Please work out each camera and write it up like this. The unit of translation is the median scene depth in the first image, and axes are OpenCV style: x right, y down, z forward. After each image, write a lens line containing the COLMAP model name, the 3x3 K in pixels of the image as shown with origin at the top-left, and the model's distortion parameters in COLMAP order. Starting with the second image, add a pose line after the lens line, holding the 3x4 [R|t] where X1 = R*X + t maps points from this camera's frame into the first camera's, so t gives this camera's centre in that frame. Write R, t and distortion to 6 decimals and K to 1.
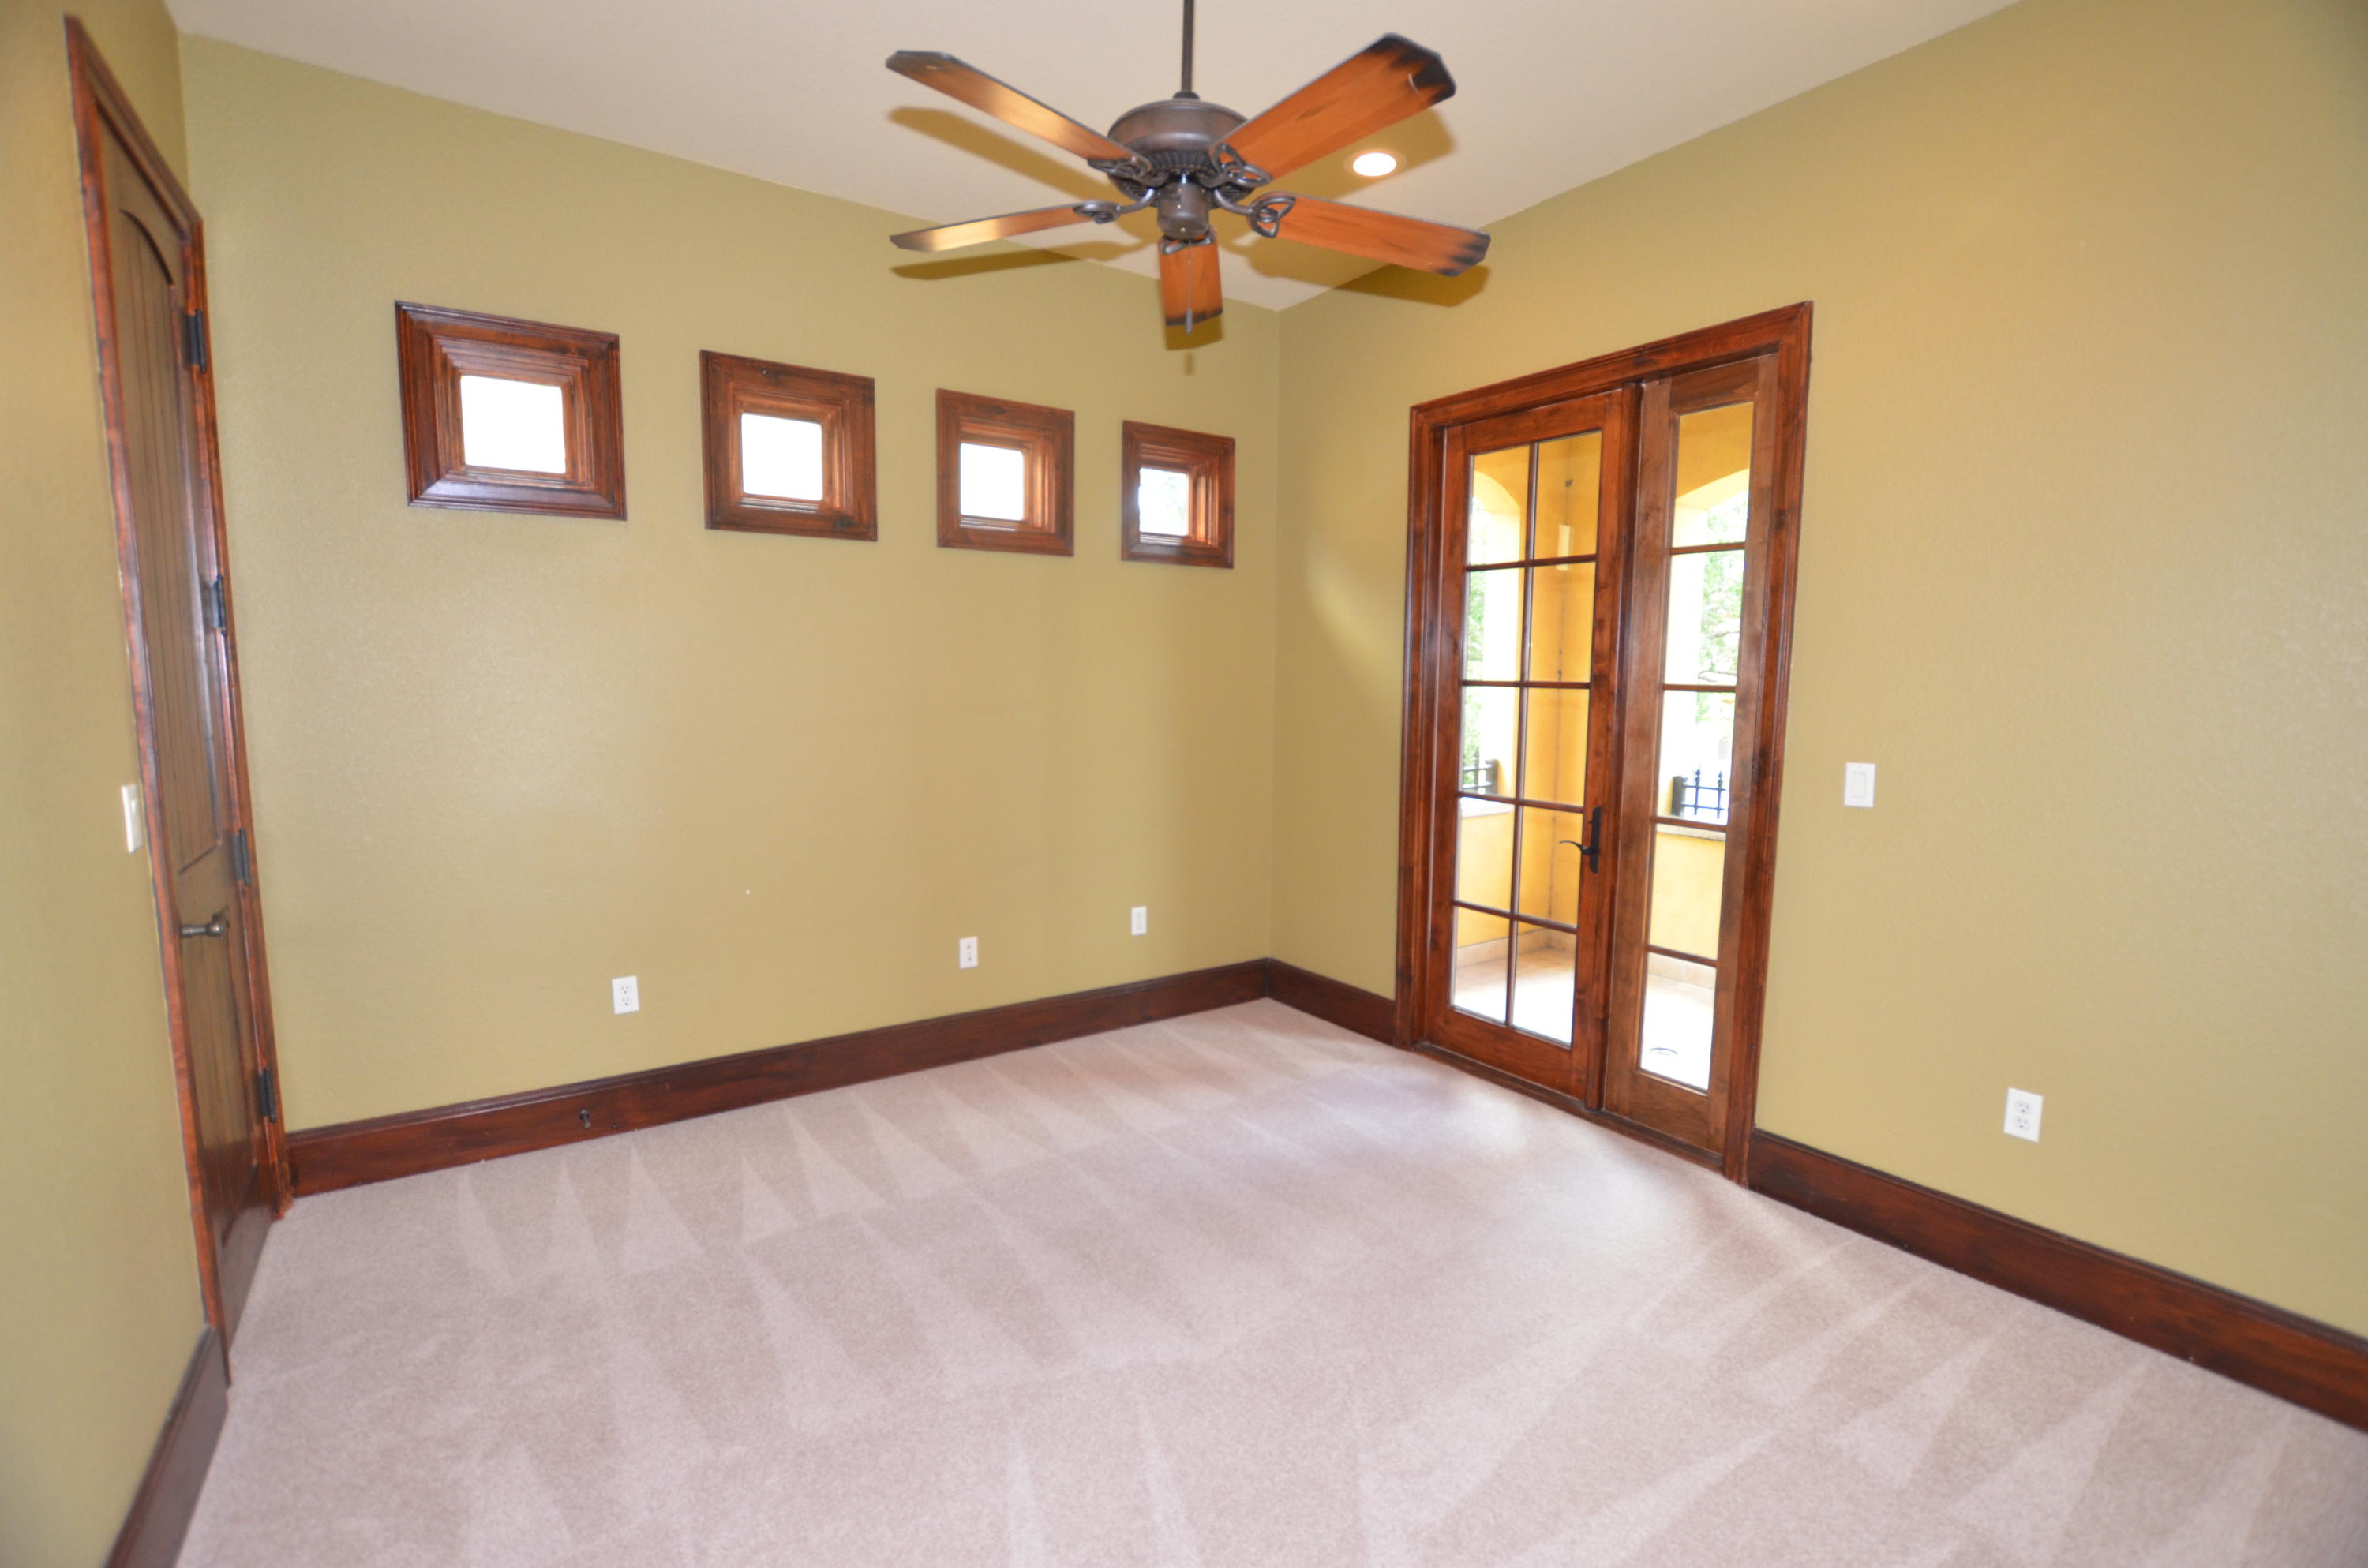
lens RADIAL K [[1034.2, 0, 1190.4], [0, 1034.2, 784.9], [0, 0, 1]] dist [-0.030636, -0.000166]
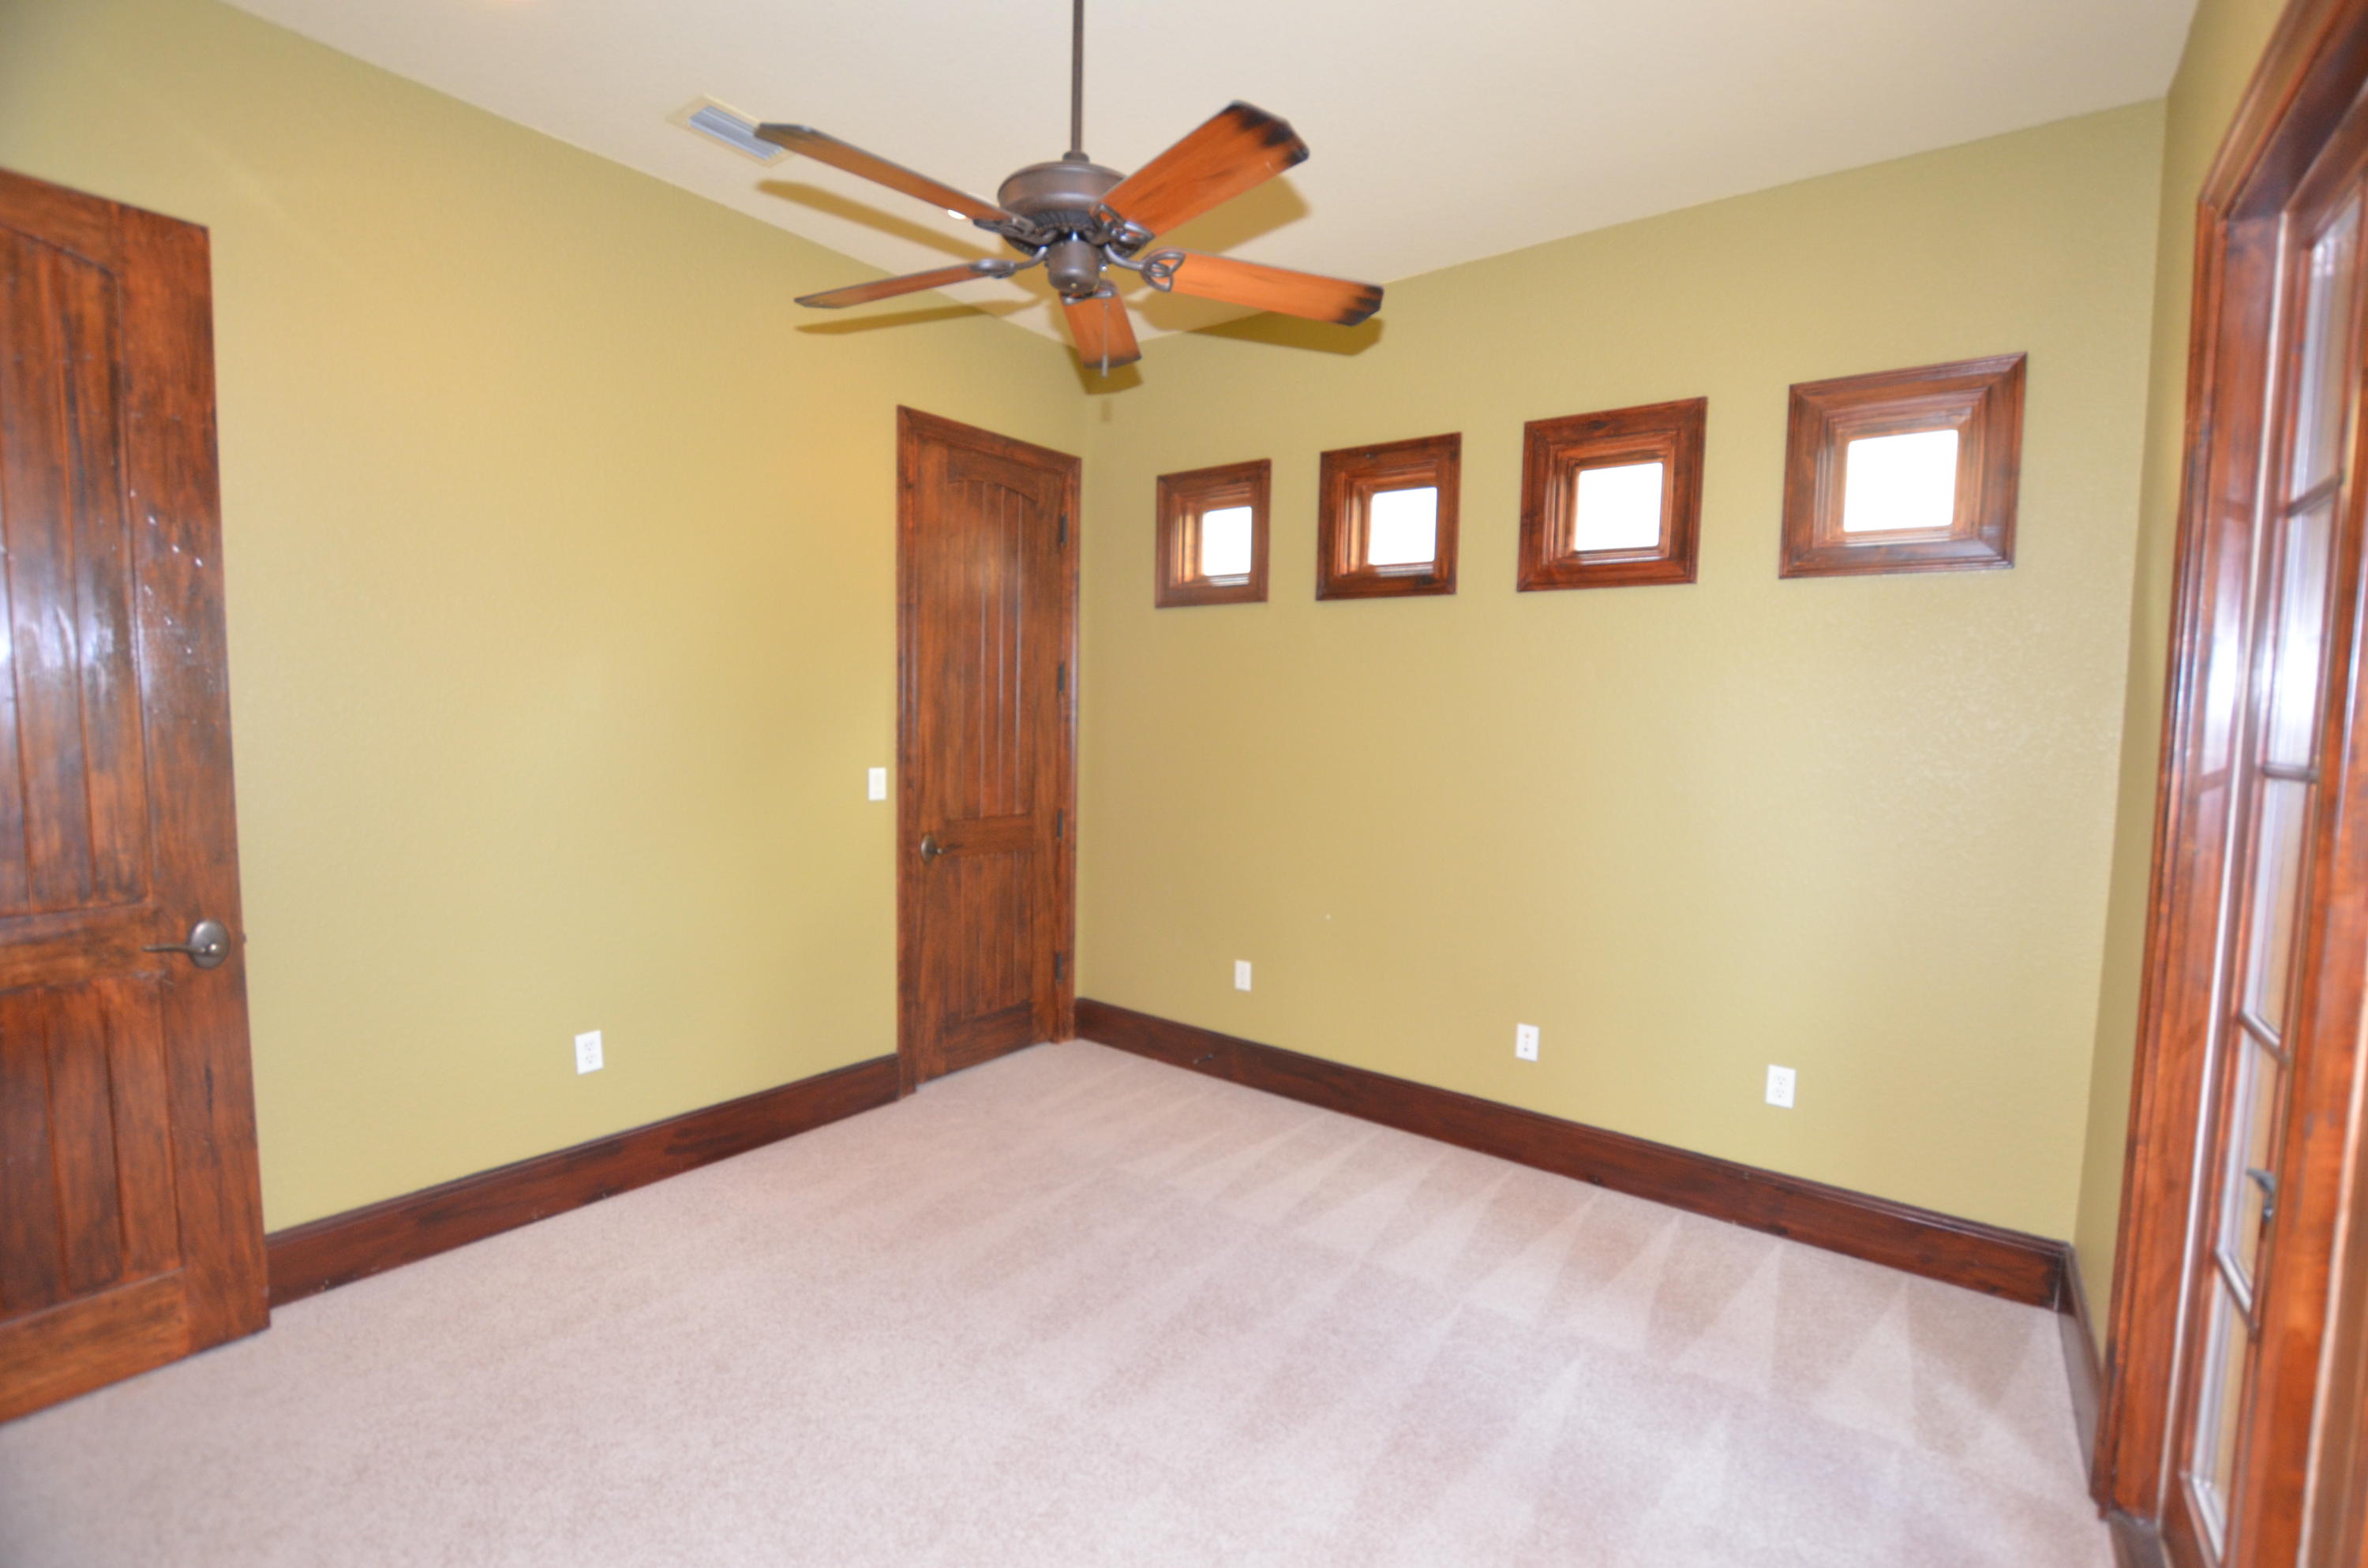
lens RADIAL K [[1034.2, 0, 1190.4], [0, 1034.2, 784.9], [0, 0, 1]] dist [-0.030636, -0.000166]
pose [[0.311476, 0.070466, -0.947638, 0.567567], [-0.119829, 0.992199, 0.034394, -0.058755], [0.942668, 0.102842, 0.317490, 0.460706]]
